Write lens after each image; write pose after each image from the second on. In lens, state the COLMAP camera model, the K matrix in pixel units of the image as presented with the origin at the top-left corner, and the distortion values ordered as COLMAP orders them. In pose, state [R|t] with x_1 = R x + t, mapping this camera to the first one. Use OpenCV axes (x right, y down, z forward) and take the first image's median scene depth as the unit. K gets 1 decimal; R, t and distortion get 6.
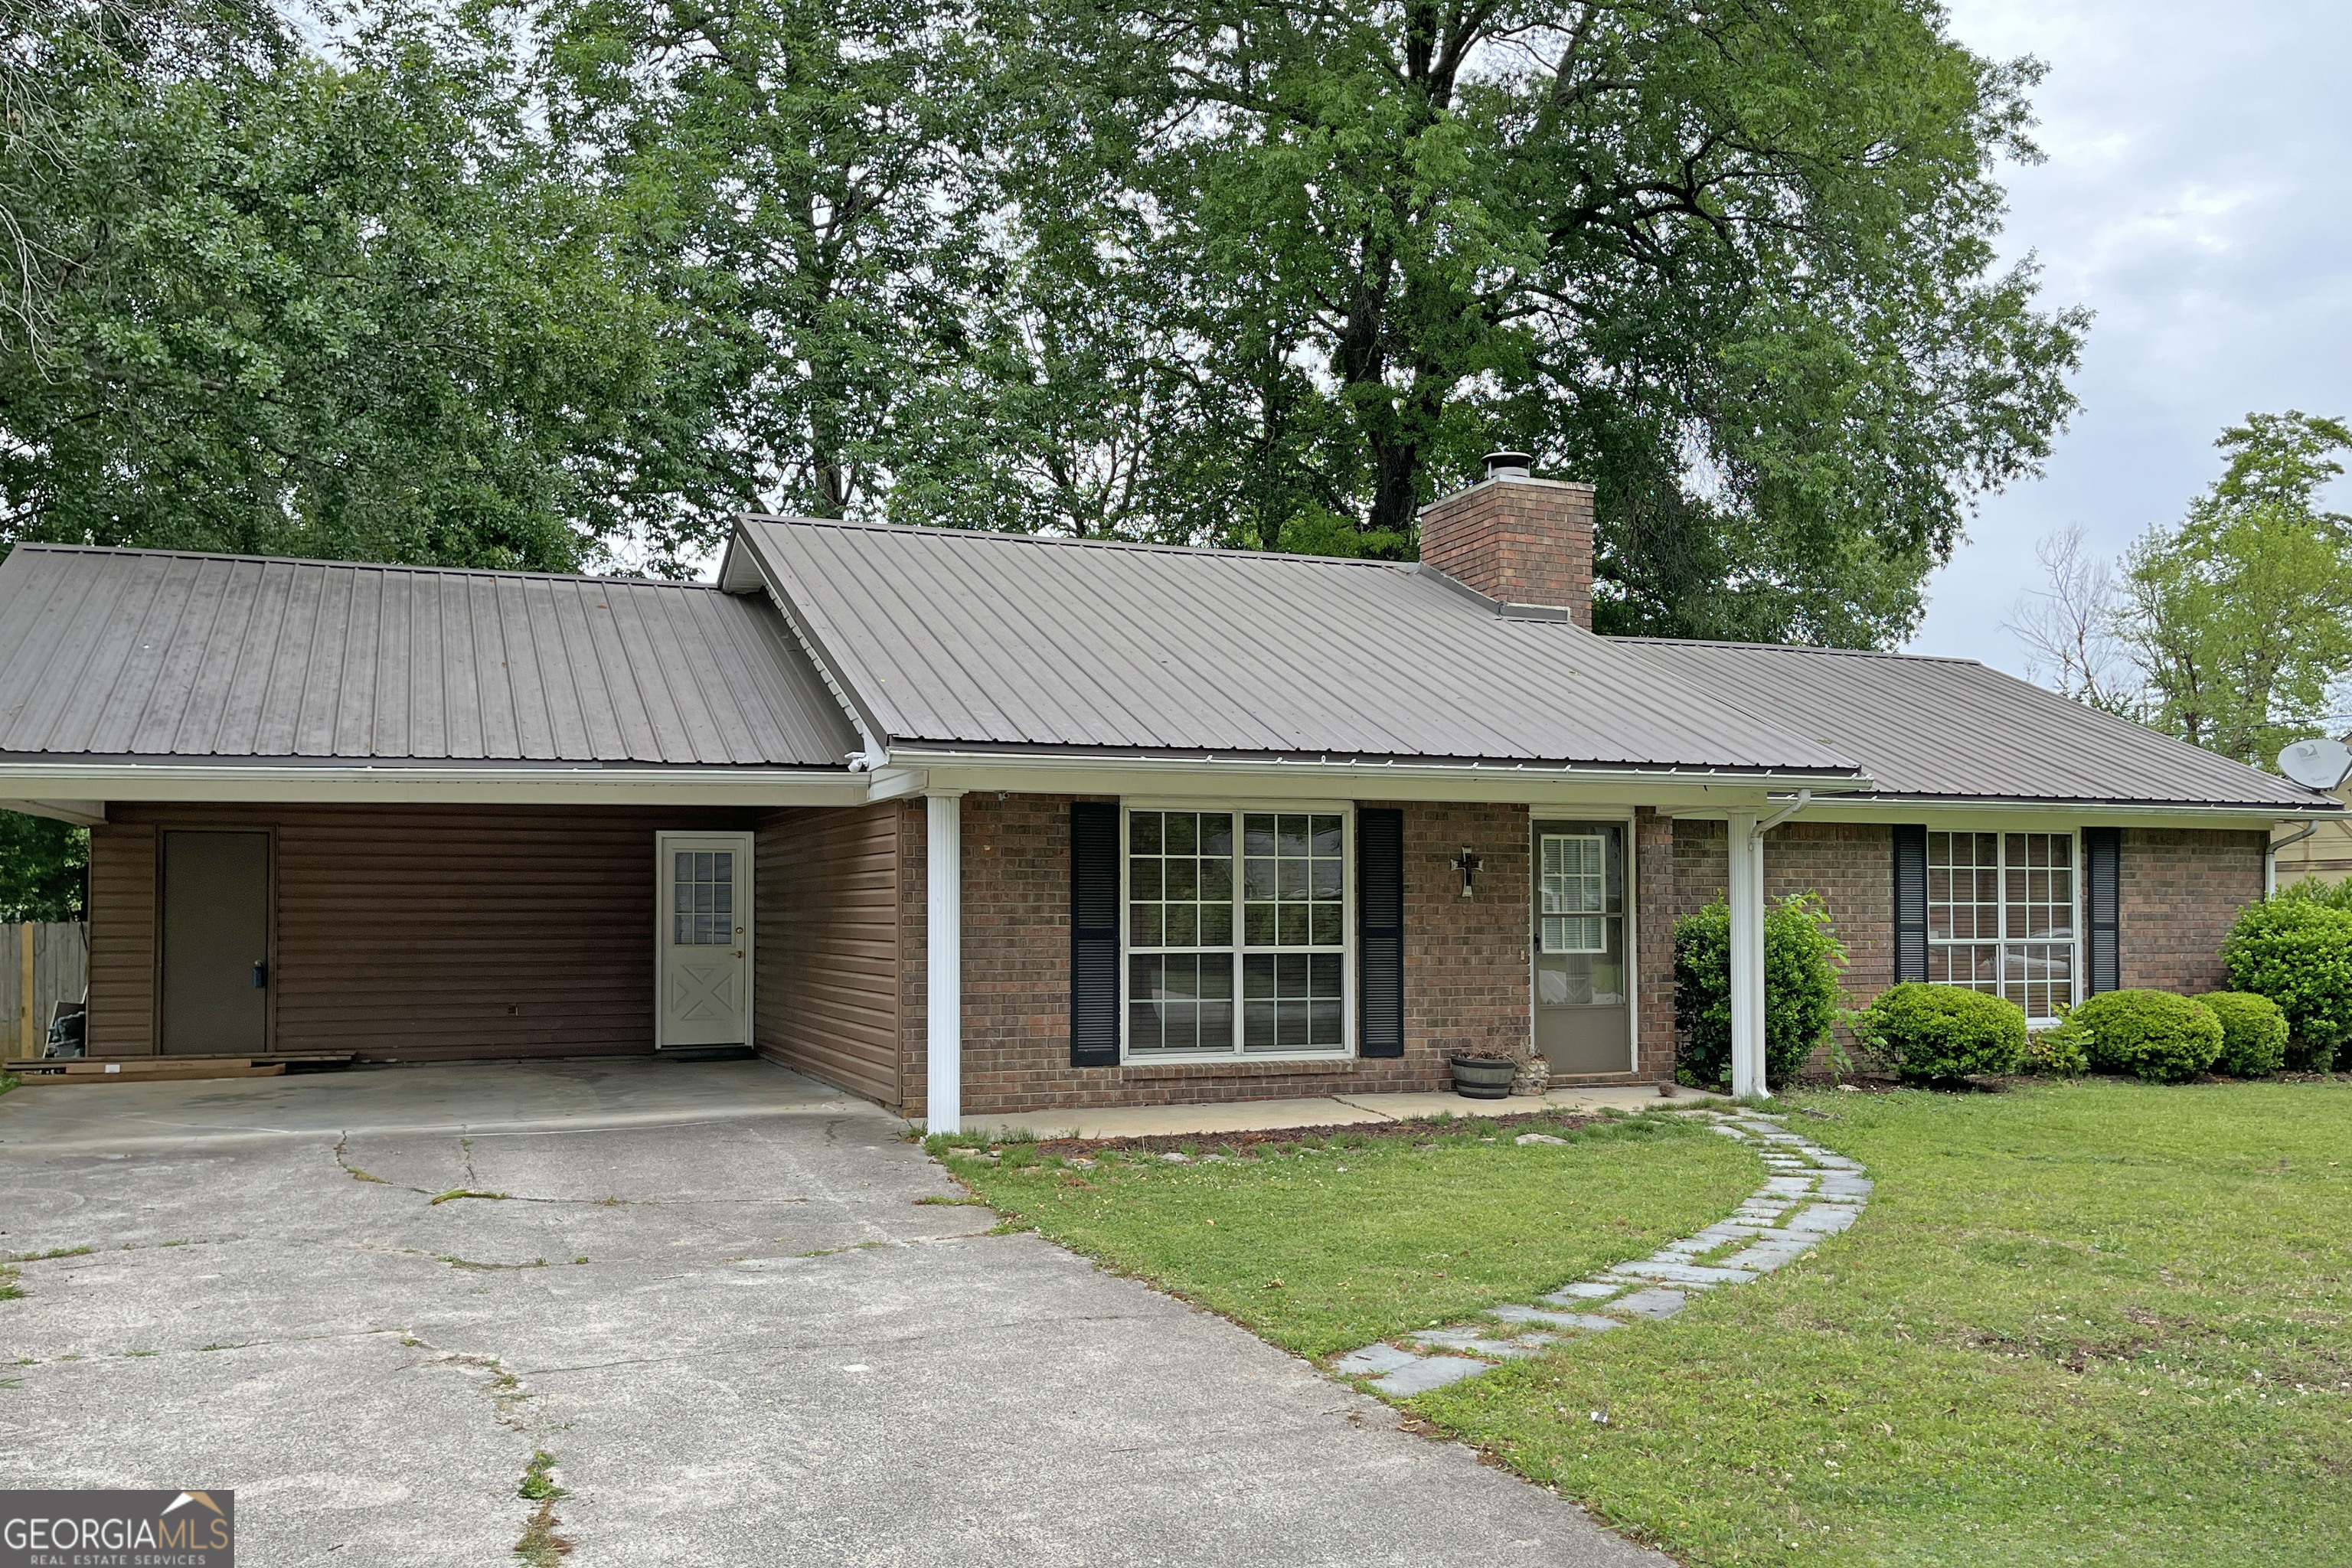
lens RADIAL K [[1953.5, 0, 1189.3], [0, 1953.5, 782.2], [0, 0, 1]] dist [0.066863, -0.075639]
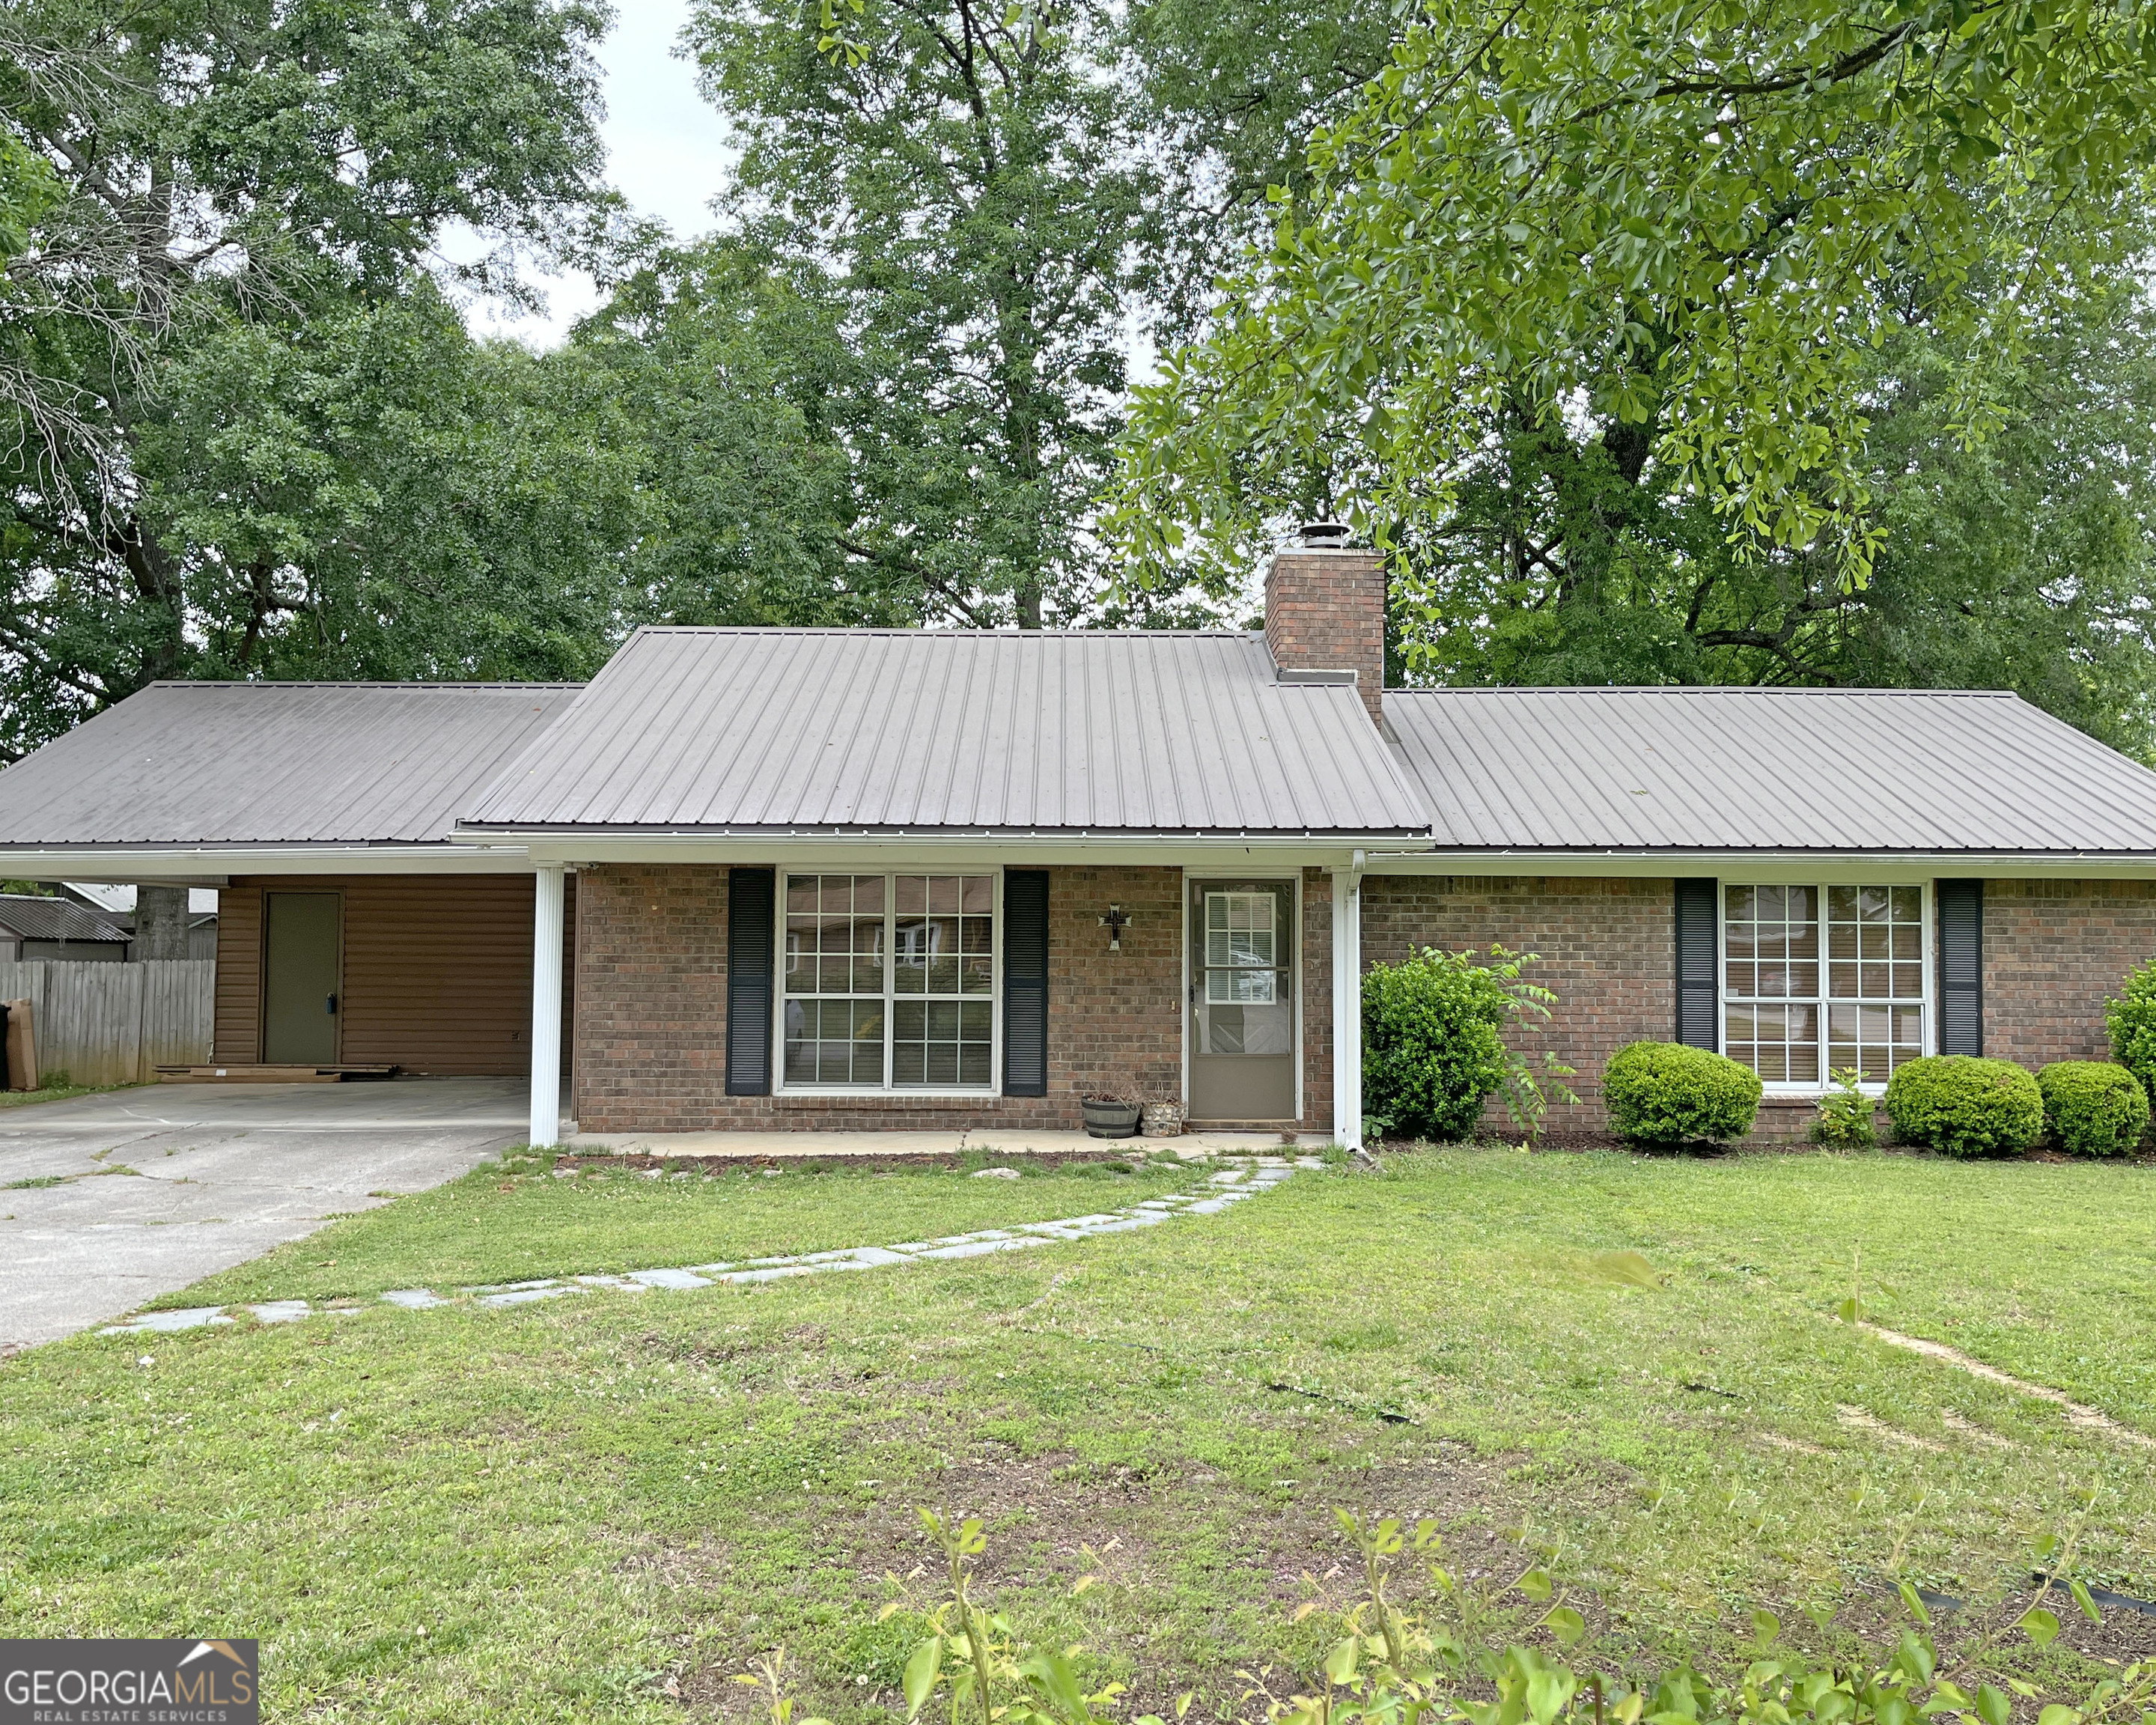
lens RADIAL K [[1887.3, 0, 1082.7], [0, 1887.3, 789.4], [0, 0, 1]] dist [0.089613, -0.158860]
pose [[0.927986, -0.024363, -0.371817, 0.450356], [0.017330, 0.999602, -0.022247, -0.006623], [0.372211, 0.014202, 0.928039, 0.019752]]
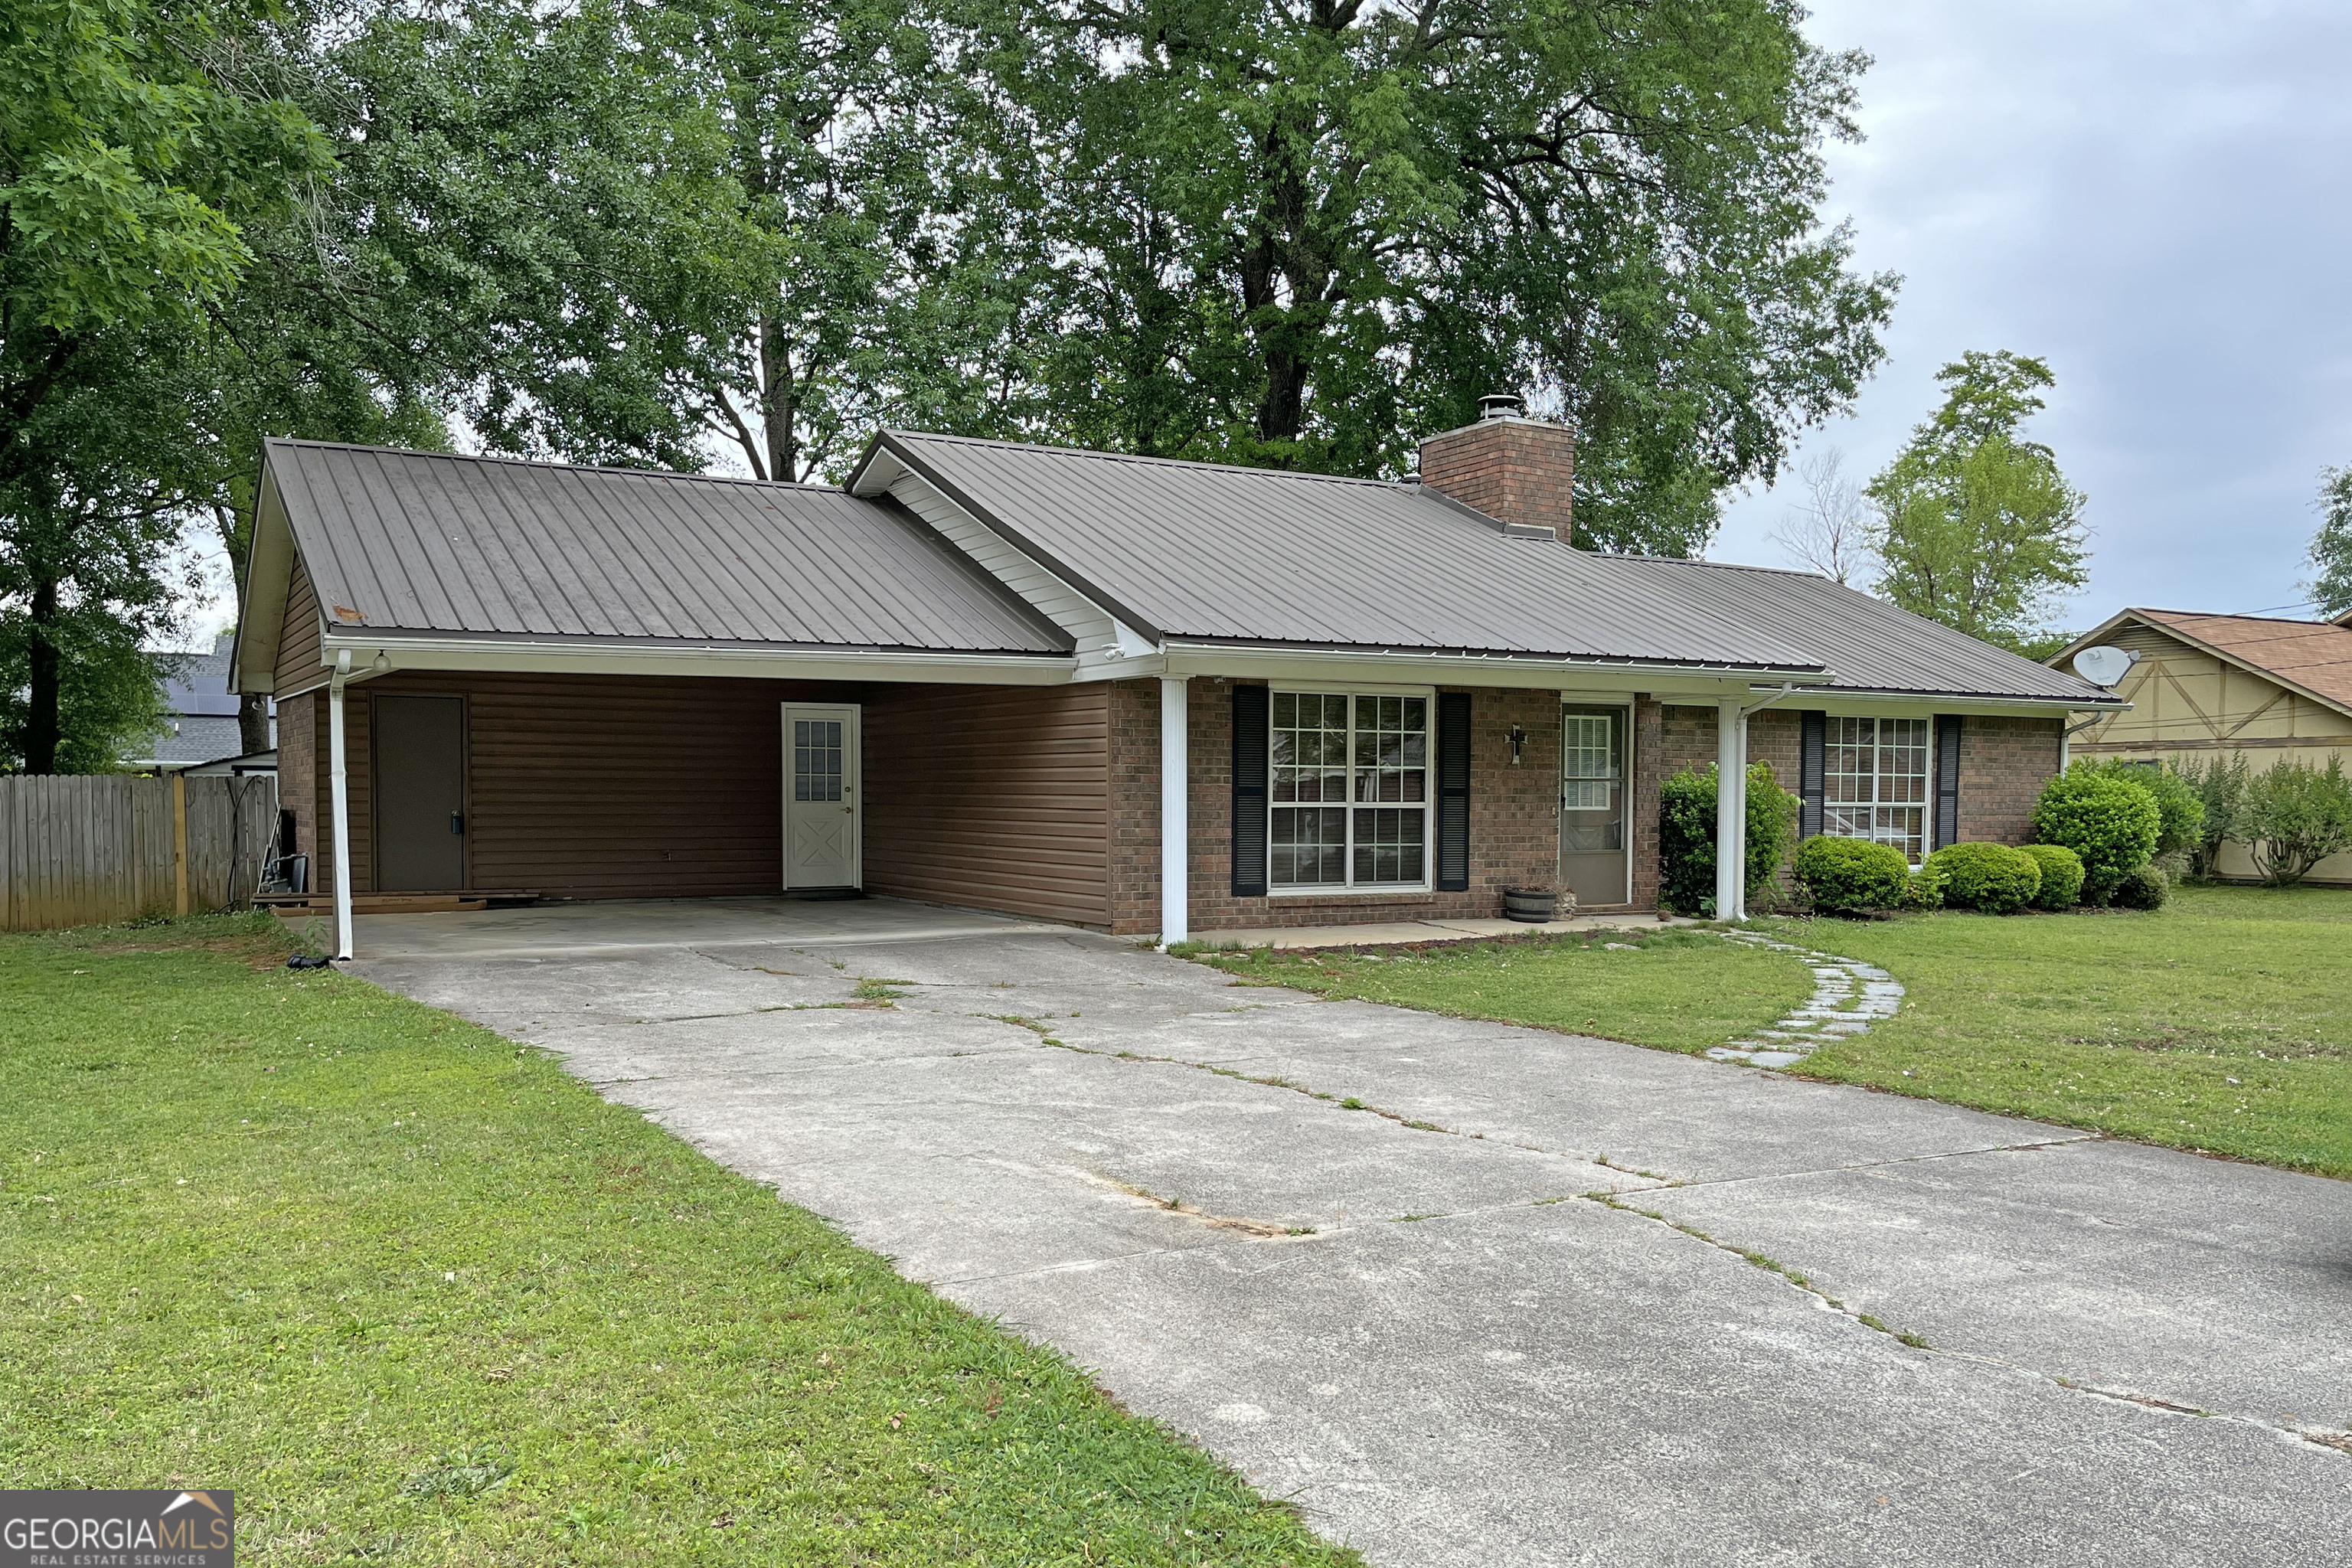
lens RADIAL K [[1936.0, 0, 1176.0], [0, 1936.0, 784.0], [0, 0, 1]] dist [0.038614, -0.000031]
pose [[0.989614, 0.007583, 0.143552, -0.218845], [-0.016609, 0.997952, 0.061781, -0.001537], [-0.142790, -0.063524, 0.987712, -0.169338]]
